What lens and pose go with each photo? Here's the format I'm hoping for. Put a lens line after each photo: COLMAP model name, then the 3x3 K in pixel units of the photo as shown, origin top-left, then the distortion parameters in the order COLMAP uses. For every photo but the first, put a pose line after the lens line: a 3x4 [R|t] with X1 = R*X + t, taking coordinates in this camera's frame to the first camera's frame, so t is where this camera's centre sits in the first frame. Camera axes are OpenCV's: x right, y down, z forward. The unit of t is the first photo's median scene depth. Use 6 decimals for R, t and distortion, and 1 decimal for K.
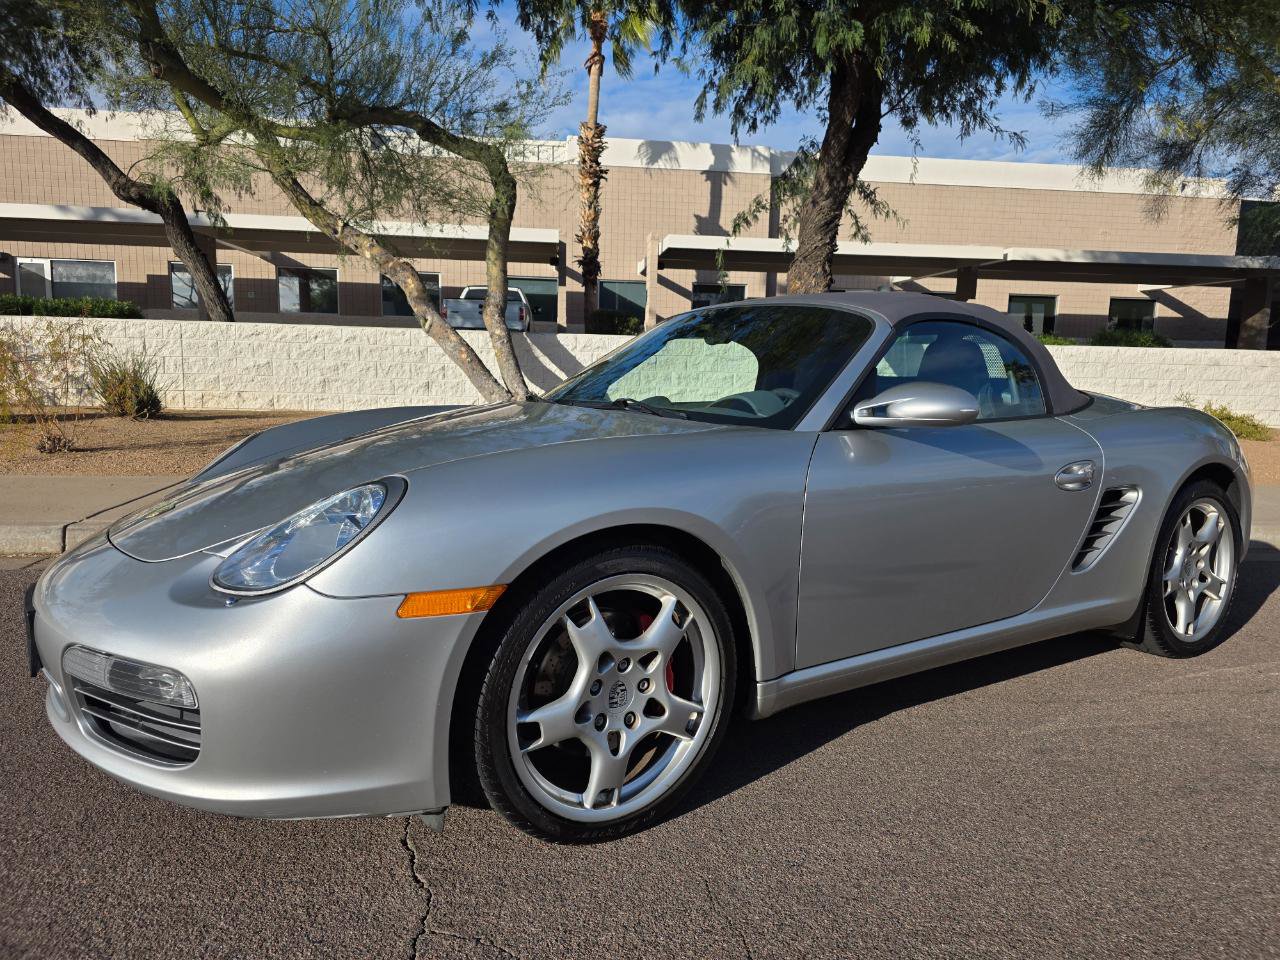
lens RADIAL K [[860.9, 0, 646.9], [0, 860.9, 484.4], [0, 0, 1]] dist [0.046409, -0.043418]
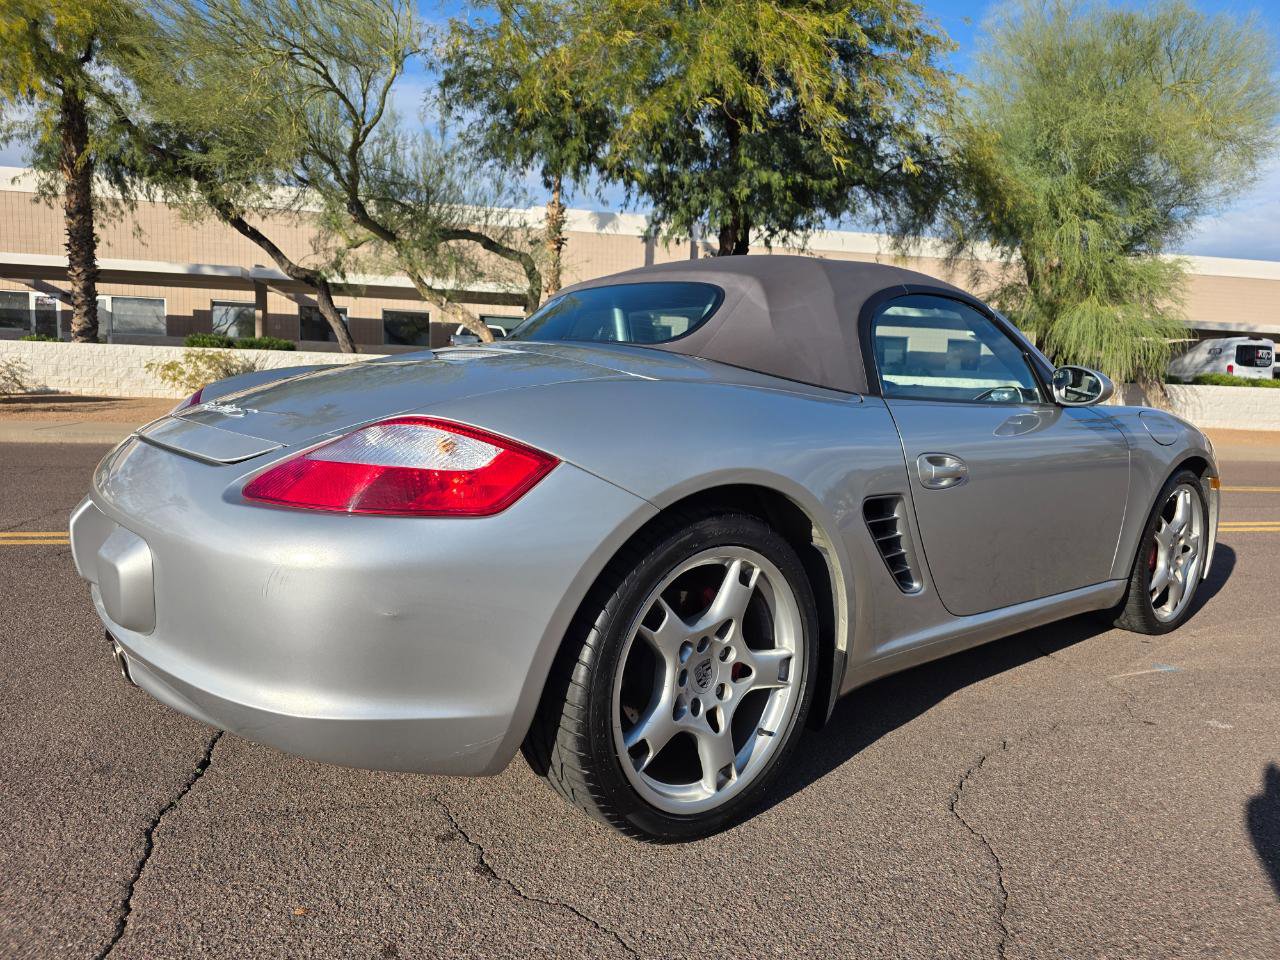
lens RADIAL K [[860.9, 0, 644.6], [0, 860.9, 487.0], [0, 0, 1]] dist [0.046409, -0.043418]
pose [[0.996361, -0.000277, 0.085238, -0.090698], [0.002485, 0.999664, -0.025798, 0.113711], [-0.085202, 0.025916, 0.996027, -0.709096]]
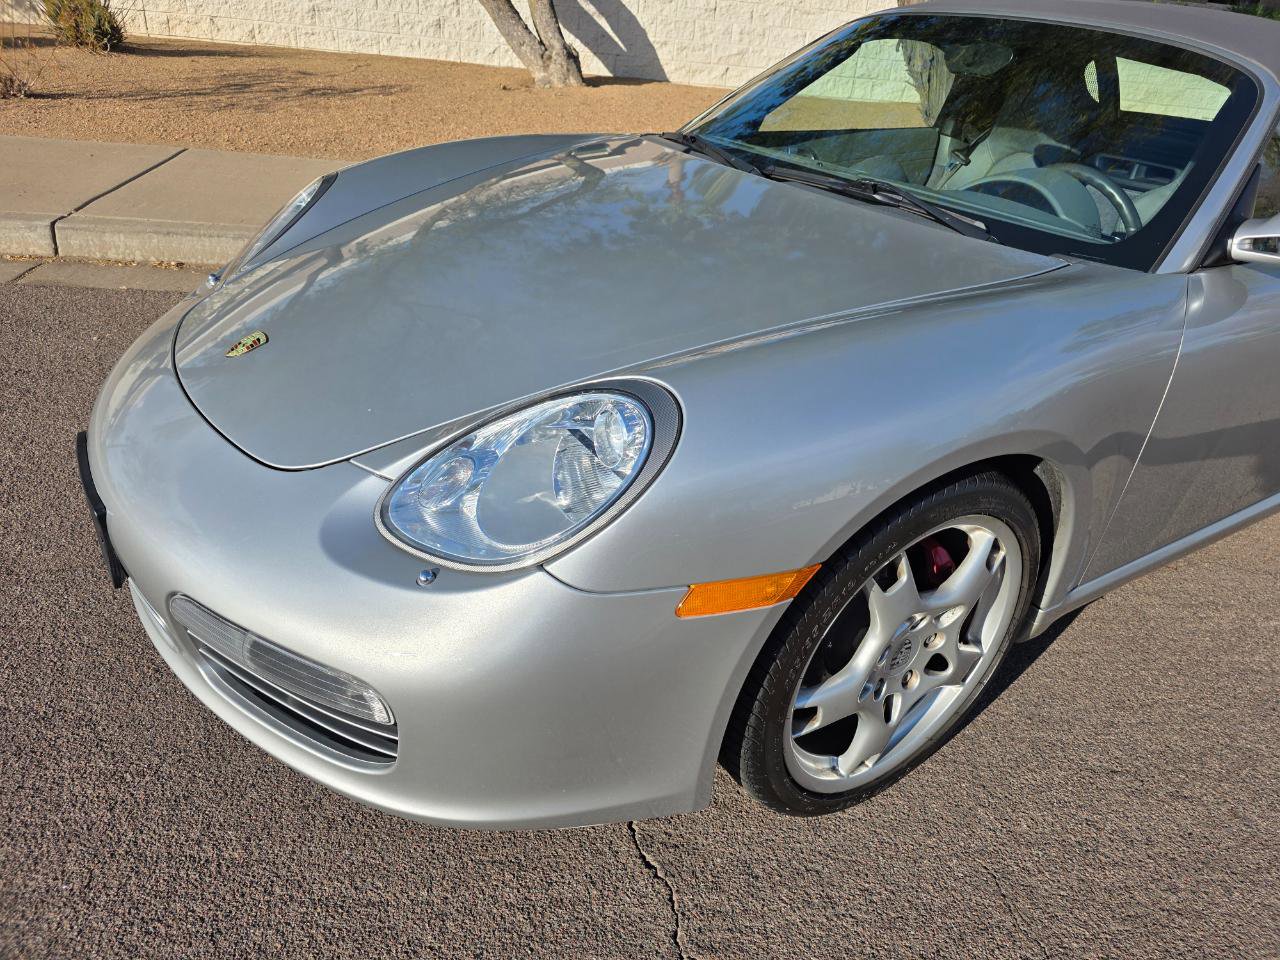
lens RADIAL K [[860.9, 0, 653.4], [0, 860.9, 492.7], [0, 0, 1]] dist [0.046409, -0.043418]
pose [[0.997822, 0.058909, 0.029683, -0.048755], [-0.065752, 0.924312, 0.375931, -0.027362], [-0.005291, -0.377064, 0.926172, 0.061053]]
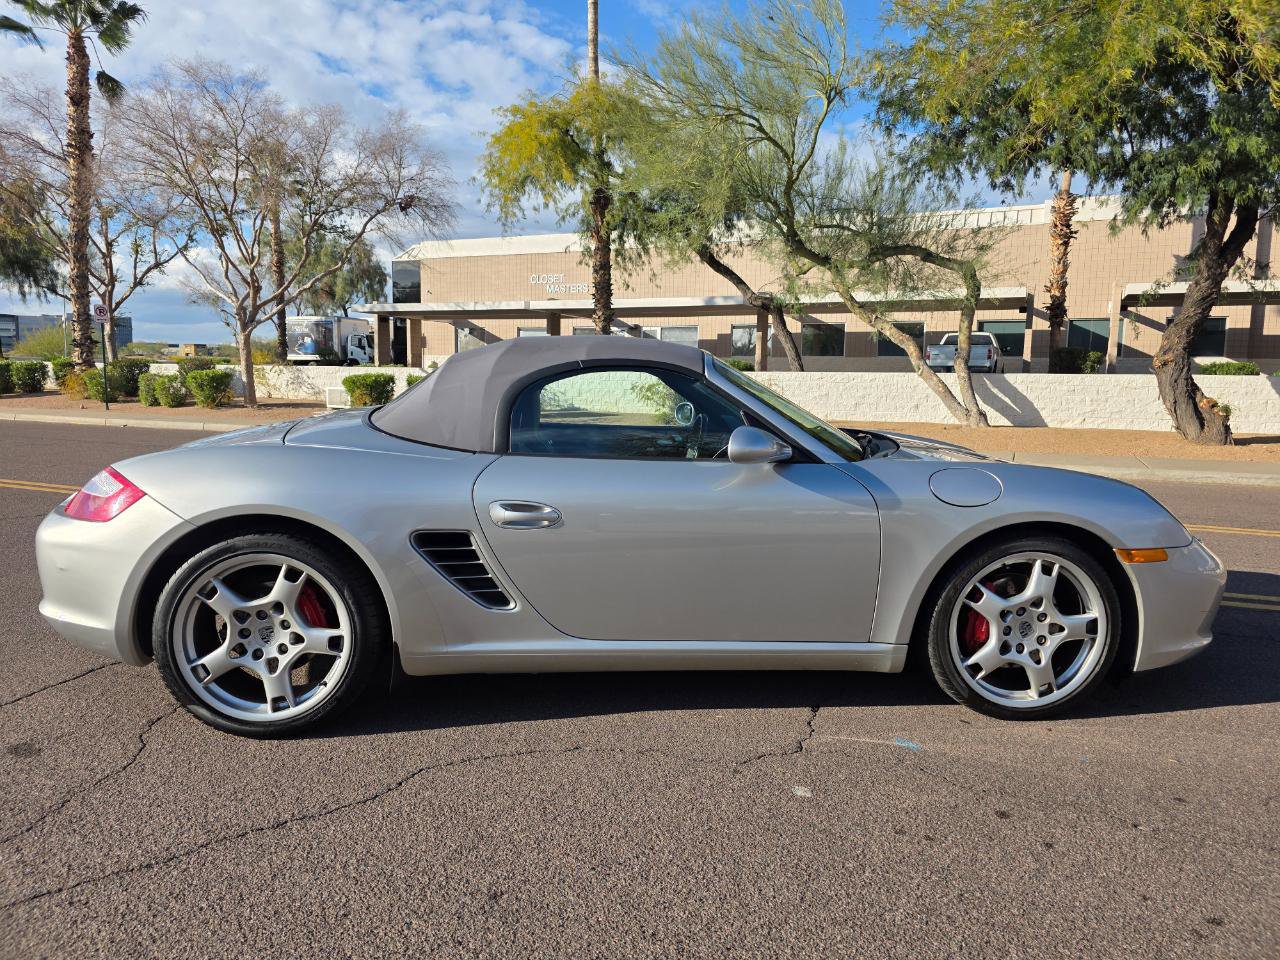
lens RADIAL K [[860.9, 0, 634.0], [0, 860.9, 472.4], [0, 0, 1]] dist [0.046409, -0.043418]
pose [[0.854313, 0.043719, -0.517917, 0.152086], [-0.067952, 0.997298, -0.027902, 0.097239], [0.515298, 0.059030, 0.854976, -0.712439]]
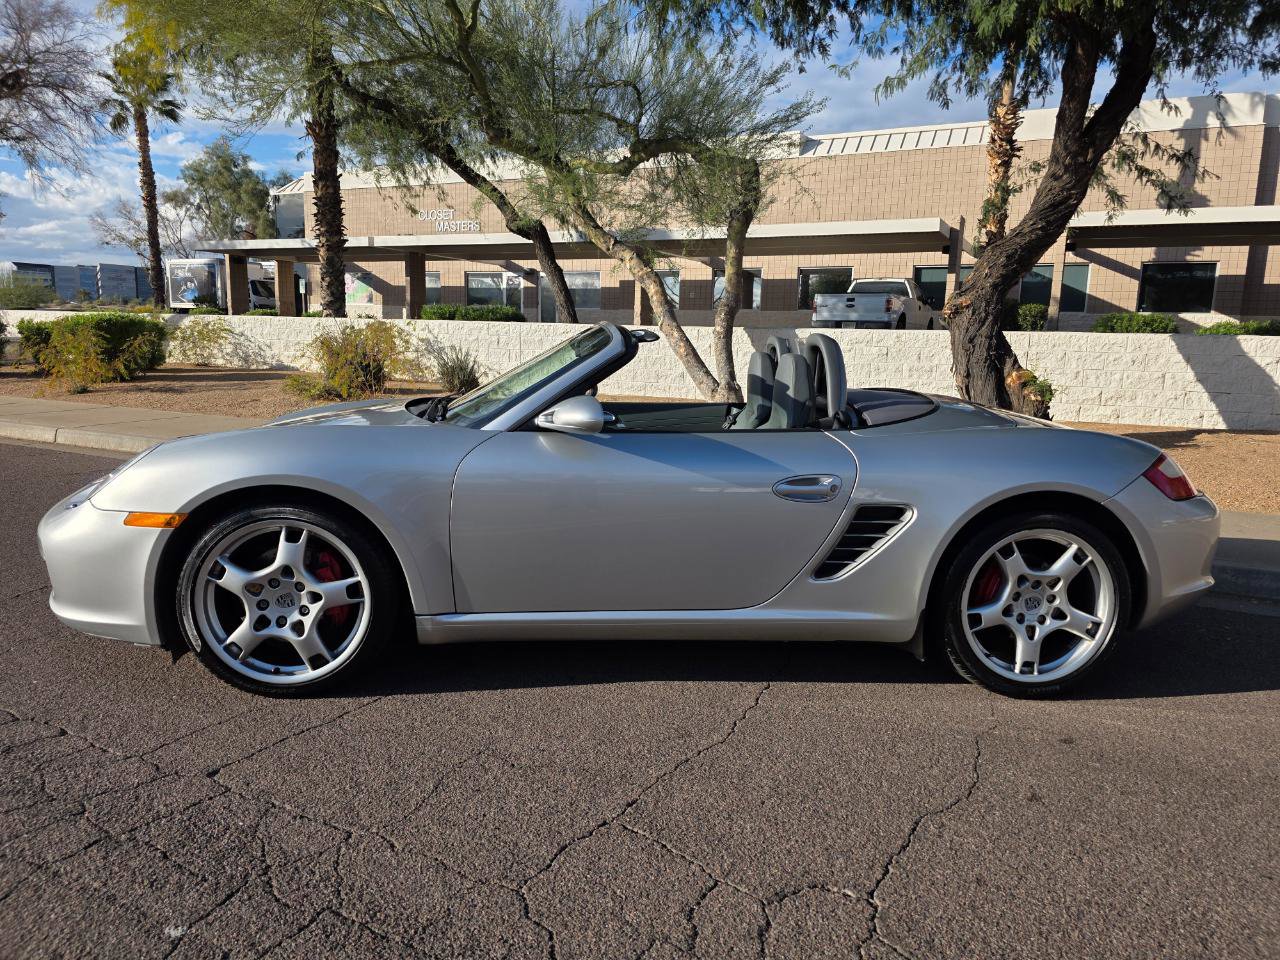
lens RADIAL K [[860.9, 0, 643.4], [0, 860.9, 480.0], [0, 0, 1]] dist [0.046409, -0.043418]
pose [[0.833745, 0.088017, -0.545089, 0.351319], [-0.084109, 0.995937, 0.032167, -0.006602], [0.545706, 0.019028, 0.837761, 0.005960]]
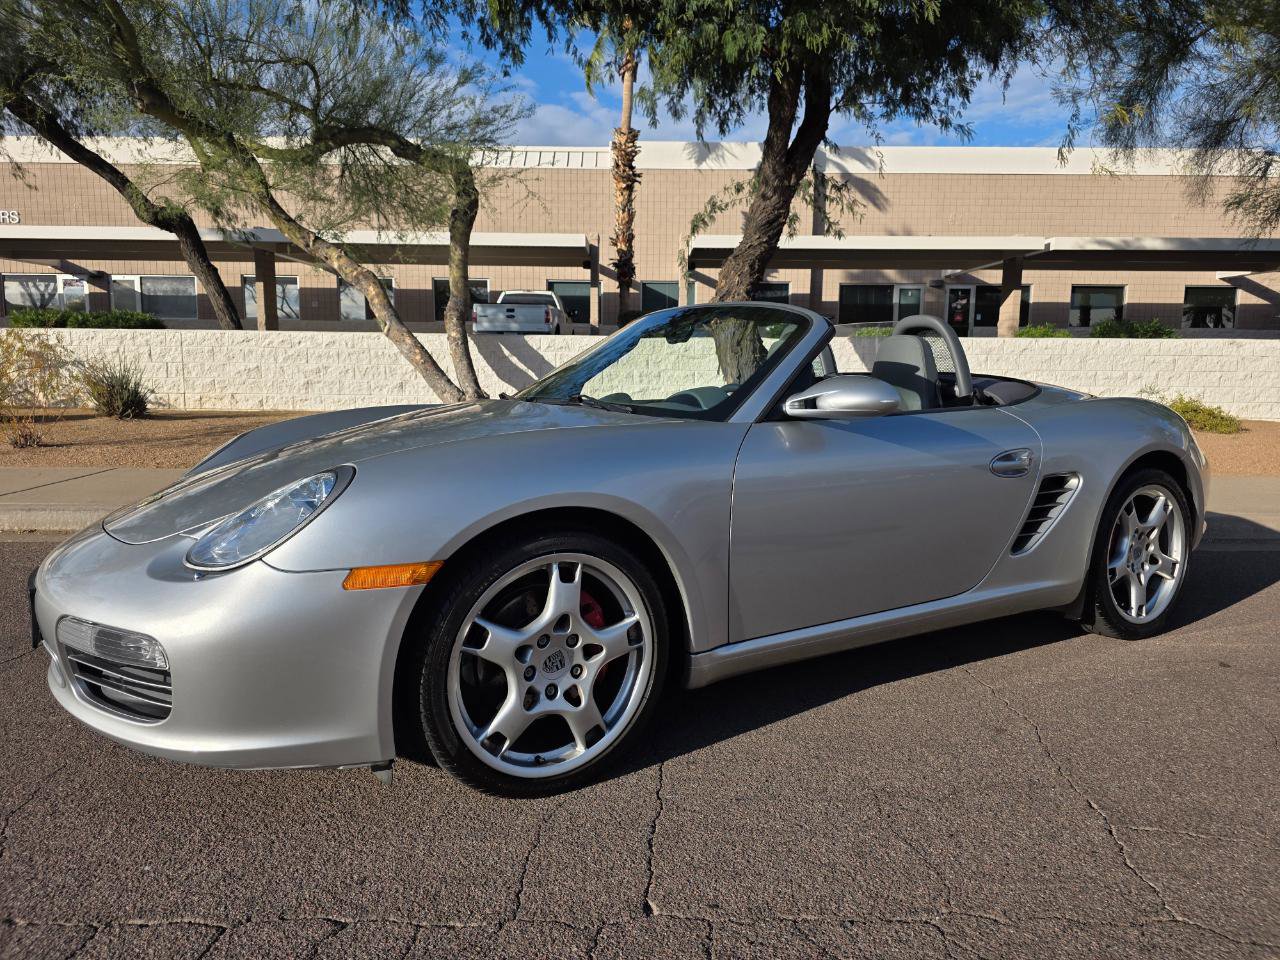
lens RADIAL K [[860.9, 0, 642.5], [0, 860.9, 482.7], [0, 0, 1]] dist [0.046409, -0.043418]
pose [[0.993212, 0.001288, -0.116313, 0.169009], [-0.001558, 0.999996, -0.002226, 0.007081], [0.116310, 0.002392, 0.993210, -0.024461]]
